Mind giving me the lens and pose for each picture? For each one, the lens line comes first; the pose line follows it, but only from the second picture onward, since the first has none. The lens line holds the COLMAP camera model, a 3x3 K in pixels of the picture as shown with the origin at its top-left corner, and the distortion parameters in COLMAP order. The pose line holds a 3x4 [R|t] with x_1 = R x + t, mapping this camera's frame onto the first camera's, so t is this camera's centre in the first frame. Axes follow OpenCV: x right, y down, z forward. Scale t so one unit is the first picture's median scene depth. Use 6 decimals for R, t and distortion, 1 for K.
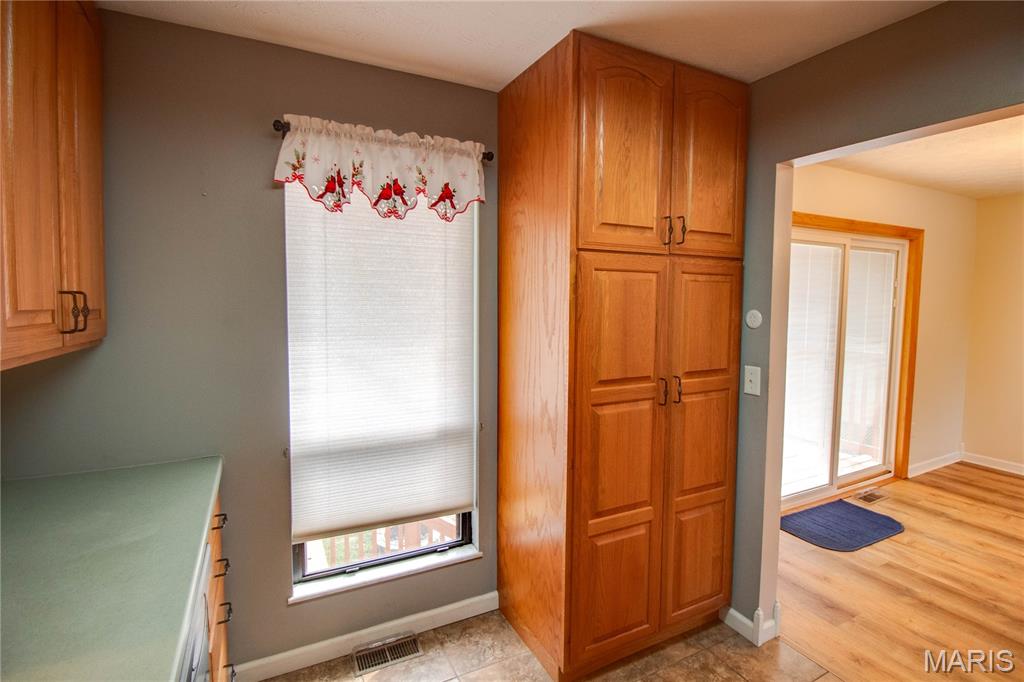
lens RADIAL K [[496.7, 0, 512.2], [0, 496.7, 332.6], [0, 0, 1]] dist [-0.017858, -0.004503]
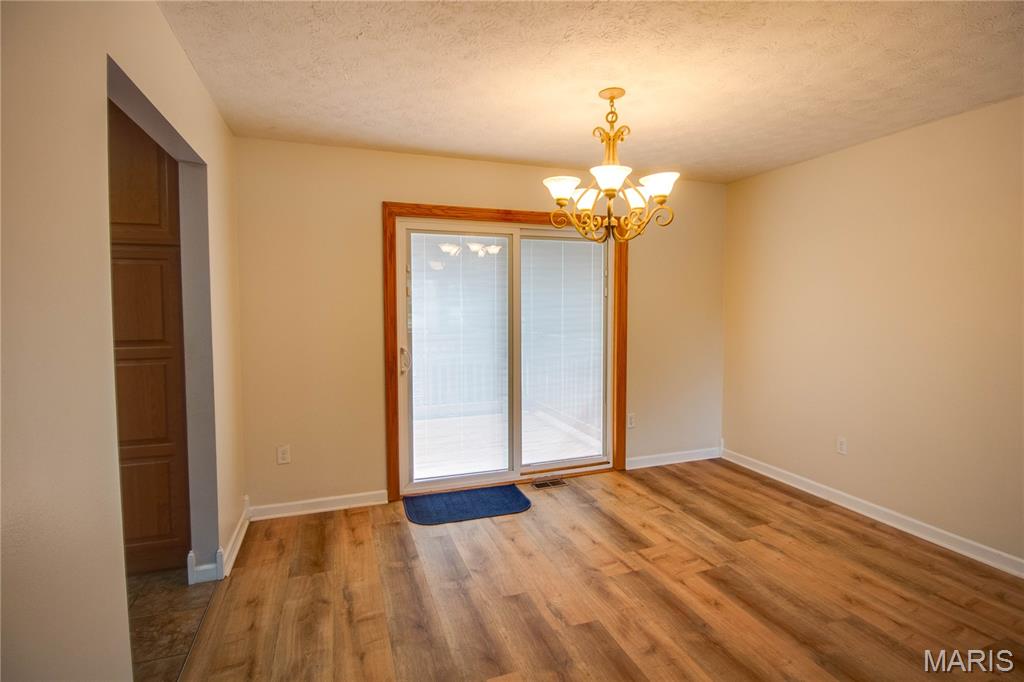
lens RADIAL K [[496.7, 0, 517.9], [0, 496.7, 343.5], [0, 0, 1]] dist [-0.017858, -0.004503]
pose [[0.992533, -0.003143, -0.121939, 0.813972], [0.002902, 0.999993, -0.002158, 0.050305], [0.121945, 0.001788, 0.992535, -0.019178]]
